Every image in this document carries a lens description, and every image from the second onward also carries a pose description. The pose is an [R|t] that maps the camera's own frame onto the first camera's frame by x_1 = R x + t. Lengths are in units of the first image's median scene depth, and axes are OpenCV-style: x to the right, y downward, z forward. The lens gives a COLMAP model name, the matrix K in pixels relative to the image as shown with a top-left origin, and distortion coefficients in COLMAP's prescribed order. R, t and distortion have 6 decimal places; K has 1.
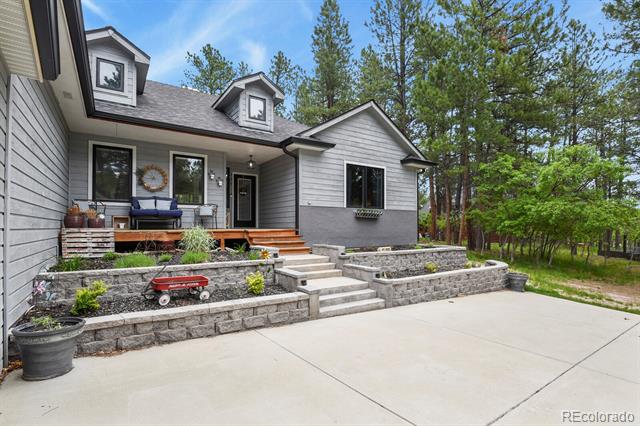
lens RADIAL K [[310.3, 0, 334.8], [0, 310.3, 227.5], [0, 0, 1]] dist [-0.003973, -0.001877]
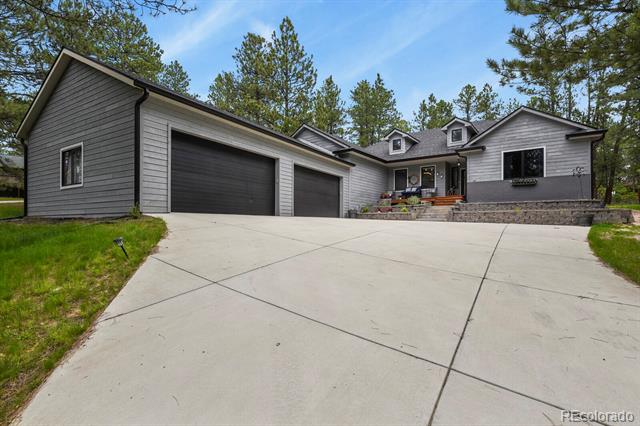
lens RADIAL K [[310.3, 0, 321.8], [0, 310.3, 217.4], [0, 0, 1]] dist [-0.003973, -0.001877]
pose [[0.362177, -0.019774, -0.931899, 1.364819], [0.008267, 0.999804, -0.018002, 0.172720], [0.932073, -0.001184, 0.362270, -0.535407]]
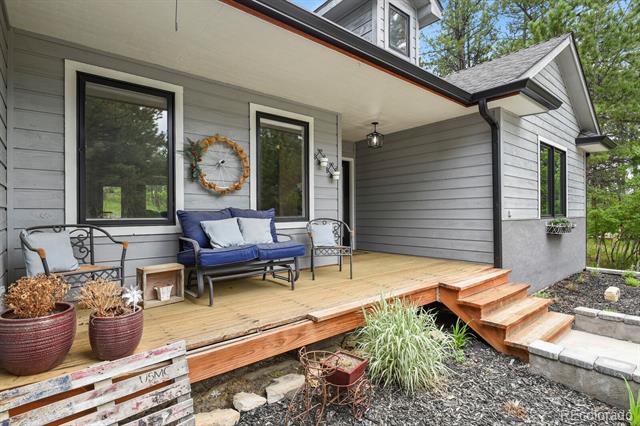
lens RADIAL K [[310.3, 0, 321.1], [0, 310.3, 215.4], [0, 0, 1]] dist [-0.003973, -0.001877]
pose [[0.995934, -0.008212, 0.089711, -0.470498], [0.007601, 0.999946, 0.007150, -0.087578], [-0.089765, -0.006439, 0.995942, 0.541495]]
